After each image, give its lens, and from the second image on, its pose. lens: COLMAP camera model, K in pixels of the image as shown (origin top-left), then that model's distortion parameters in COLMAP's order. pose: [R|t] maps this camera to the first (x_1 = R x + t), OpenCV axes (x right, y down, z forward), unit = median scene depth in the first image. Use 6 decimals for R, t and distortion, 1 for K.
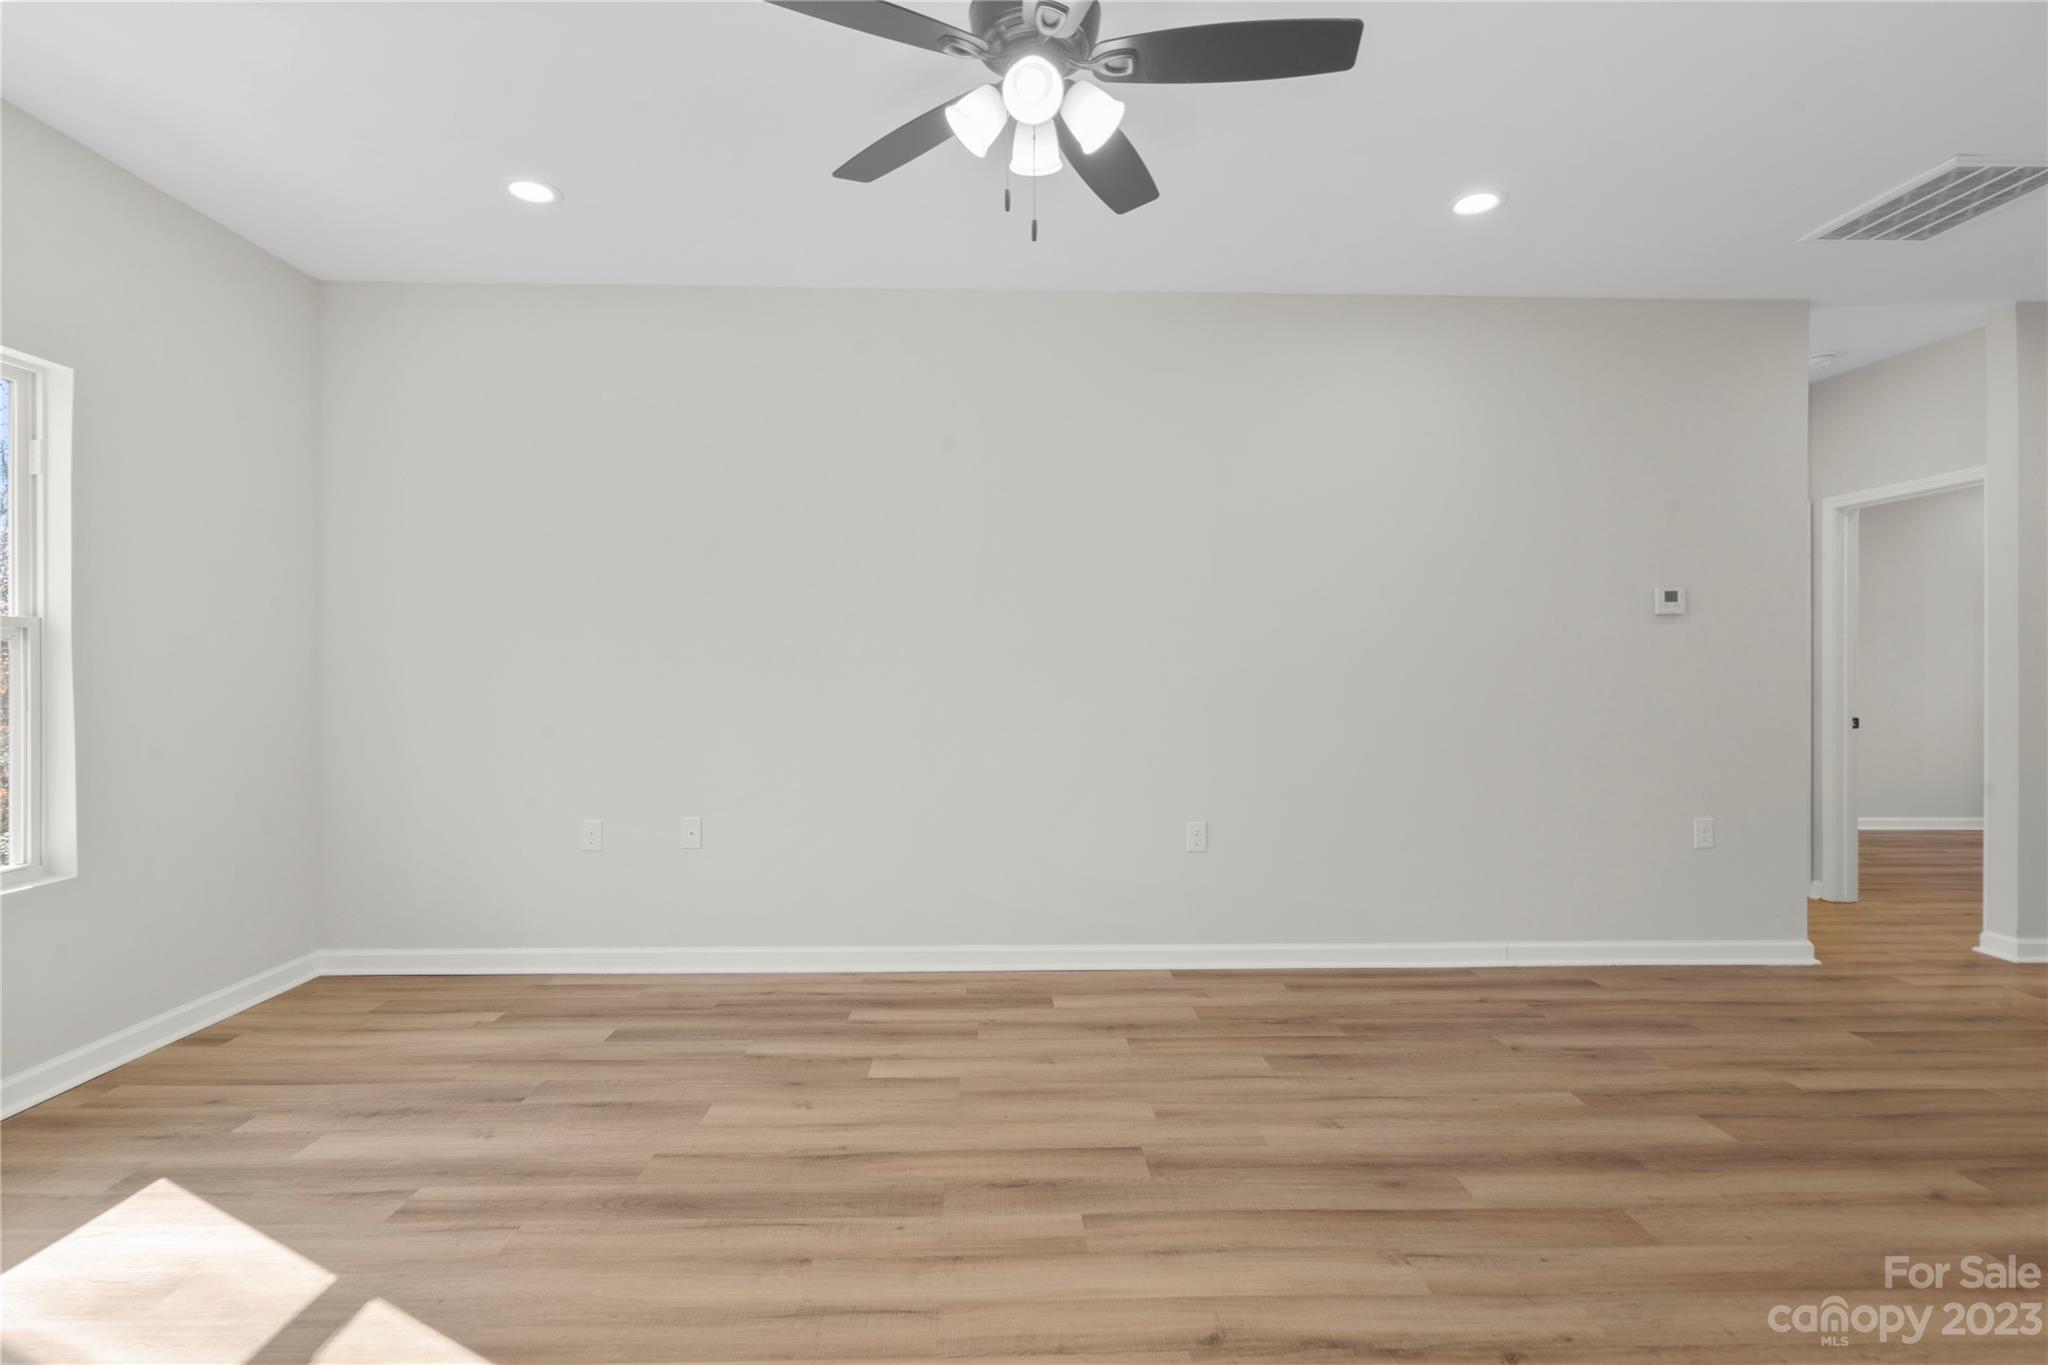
lens RADIAL K [[953.0, 0, 1015.2], [0, 953.0, 675.0], [0, 0, 1]] dist [-0.000539, 0.000900]
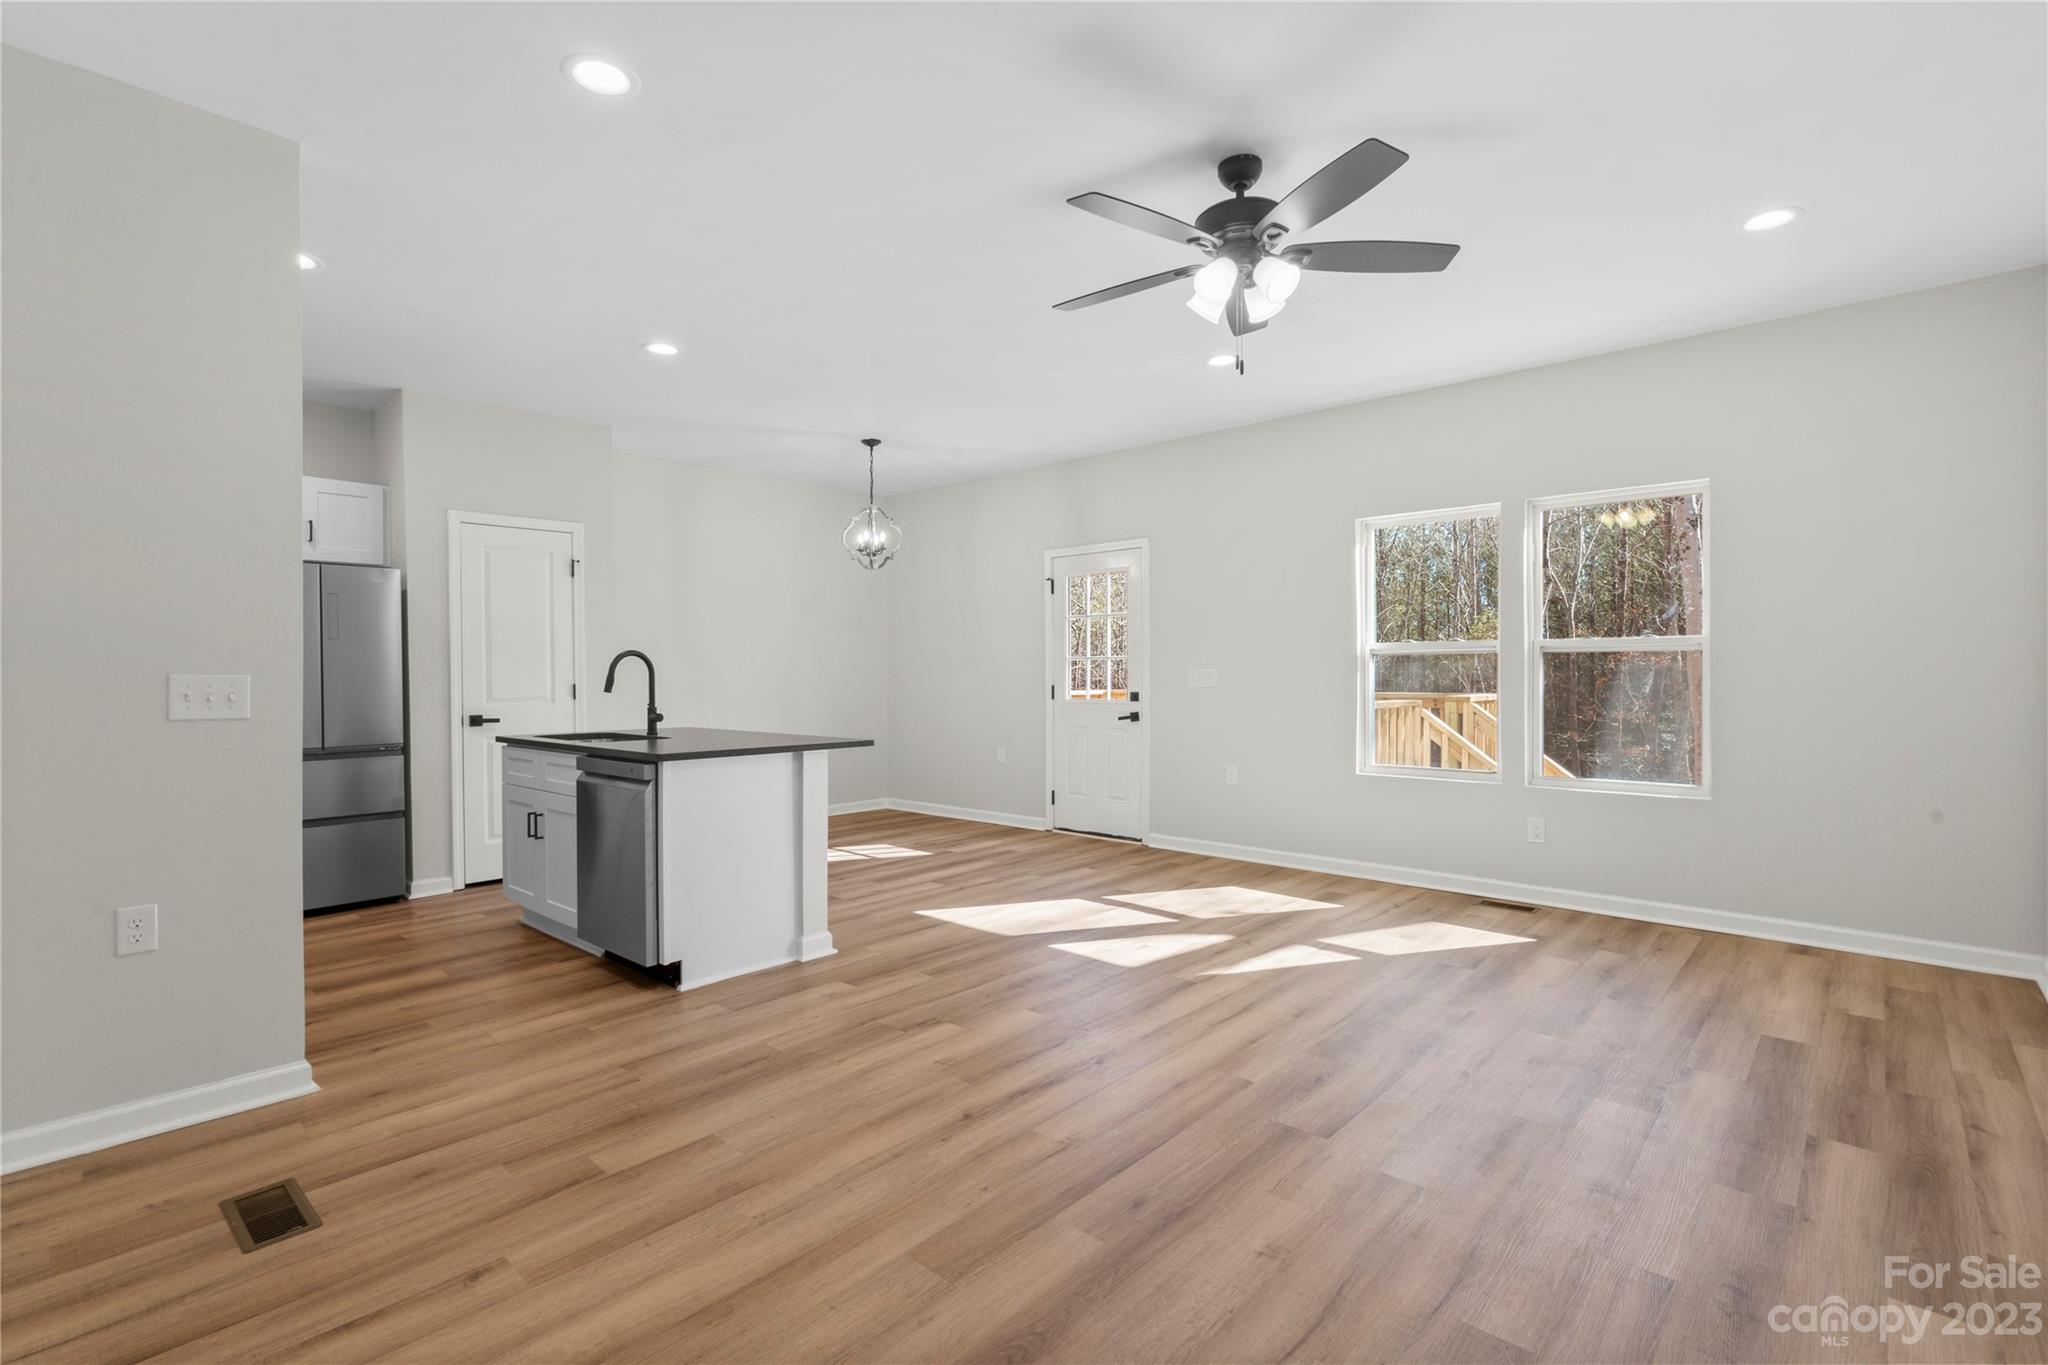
lens RADIAL K [[953.0, 0, 1016.7], [0, 953.0, 680.4], [0, 0, 1]] dist [-0.000539, 0.000900]
pose [[-0.685164, 0.008170, -0.728343, 1.048392], [-0.000922, 0.999927, 0.012083, 0.000844], [0.728389, 0.008950, -0.685106, 1.399602]]
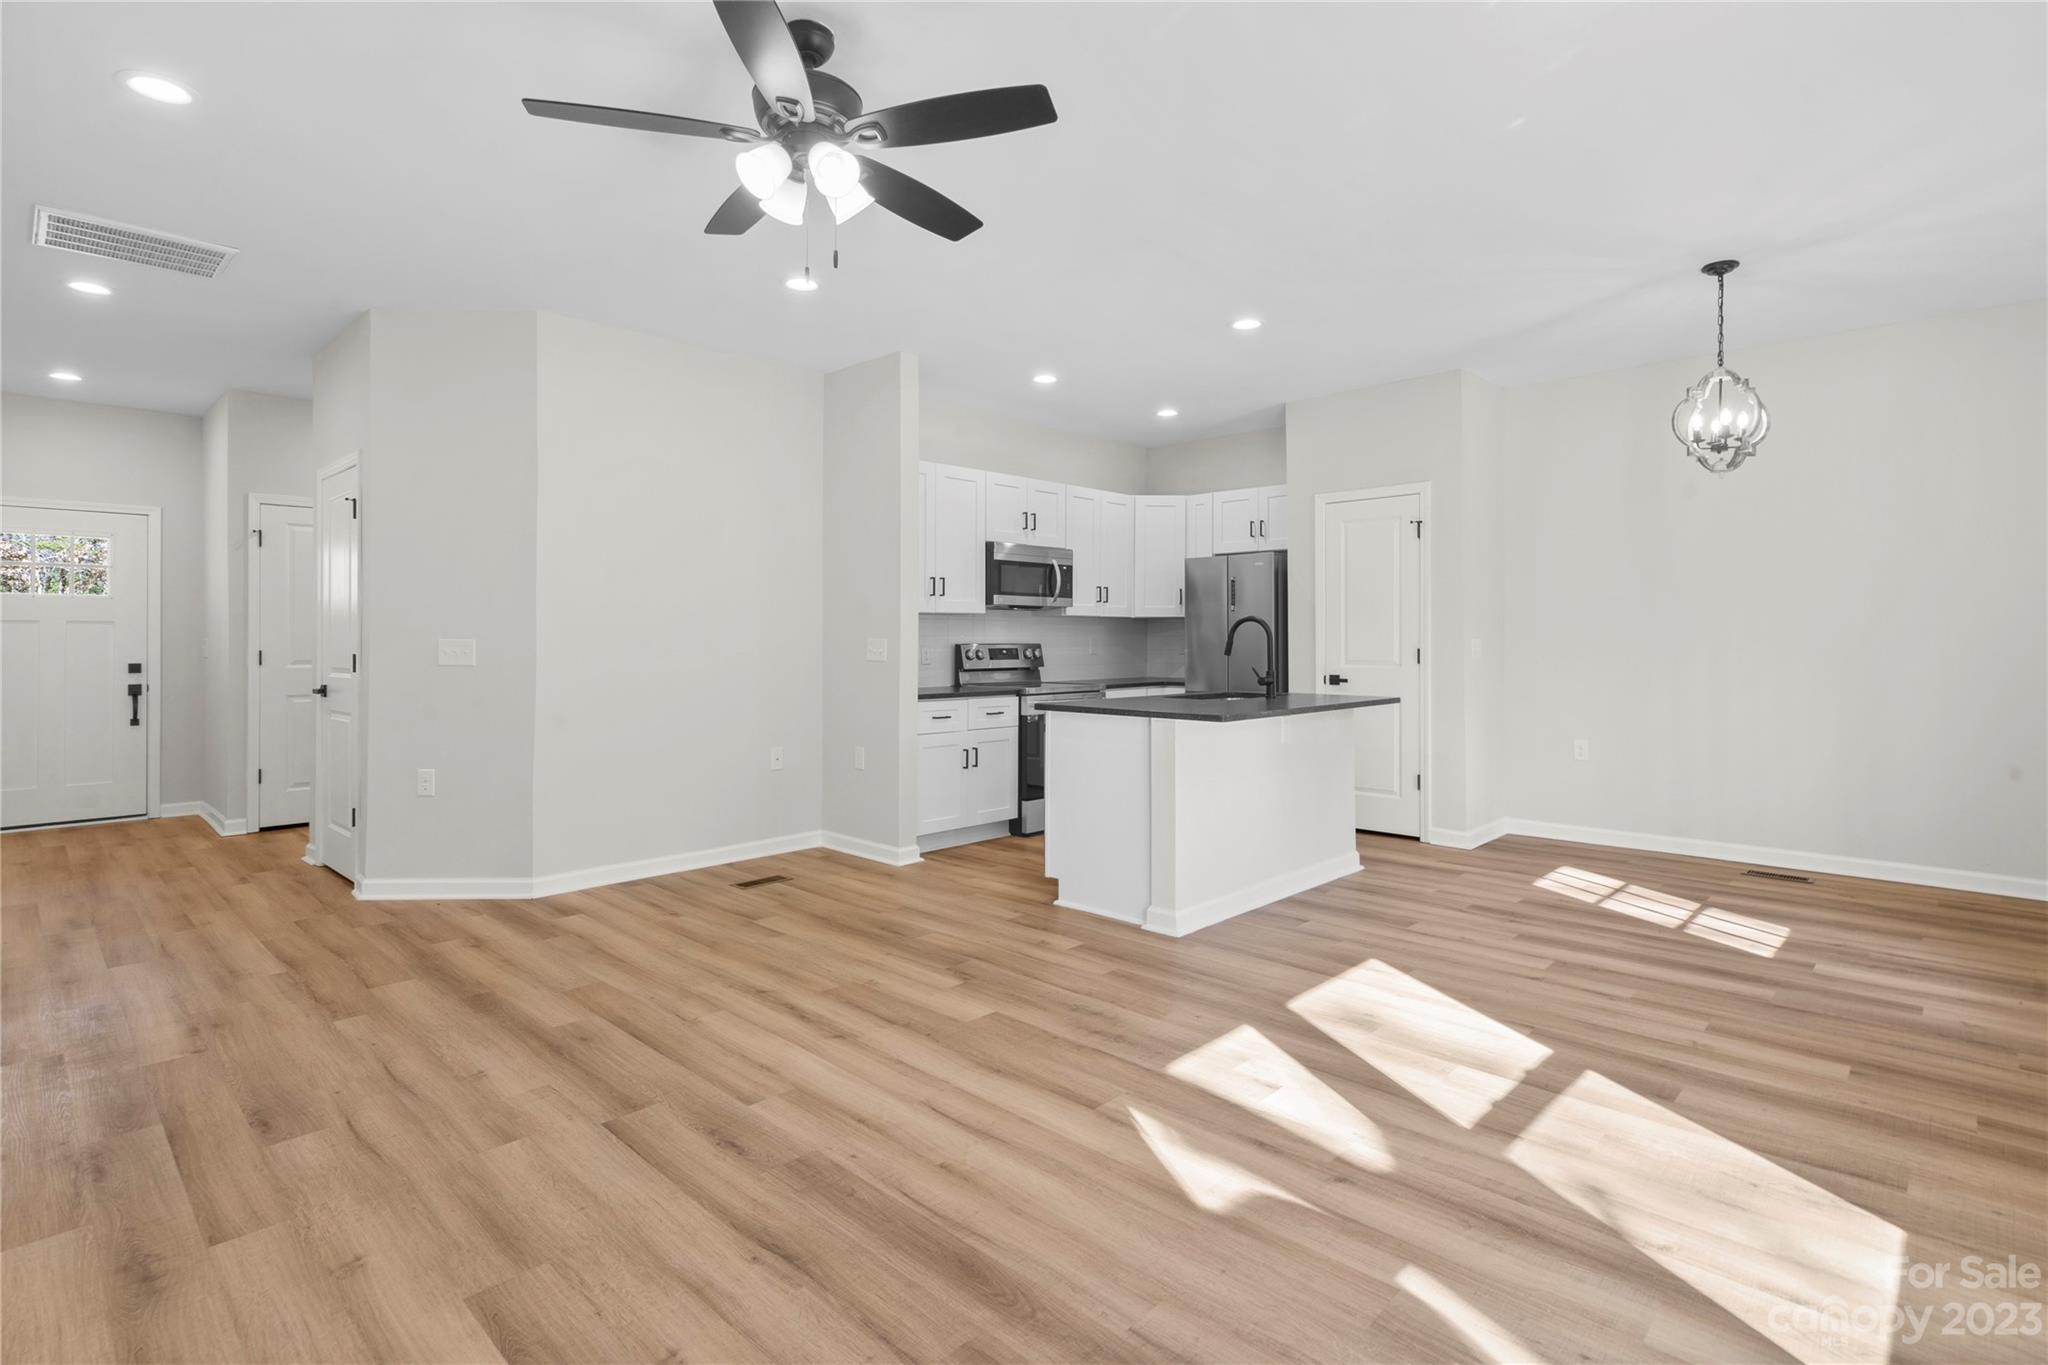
lens RADIAL K [[1022.8, 0, 1043.5], [0, 1022.8, 635.6], [0, 0, 1]] dist [-0.004332, -0.000523]
pose [[-0.706413, 0.003194, 0.707793, -0.890501], [0.005134, 0.999987, 0.000612, 0.002138], [-0.707781, 0.004067, -0.706420, 1.367728]]
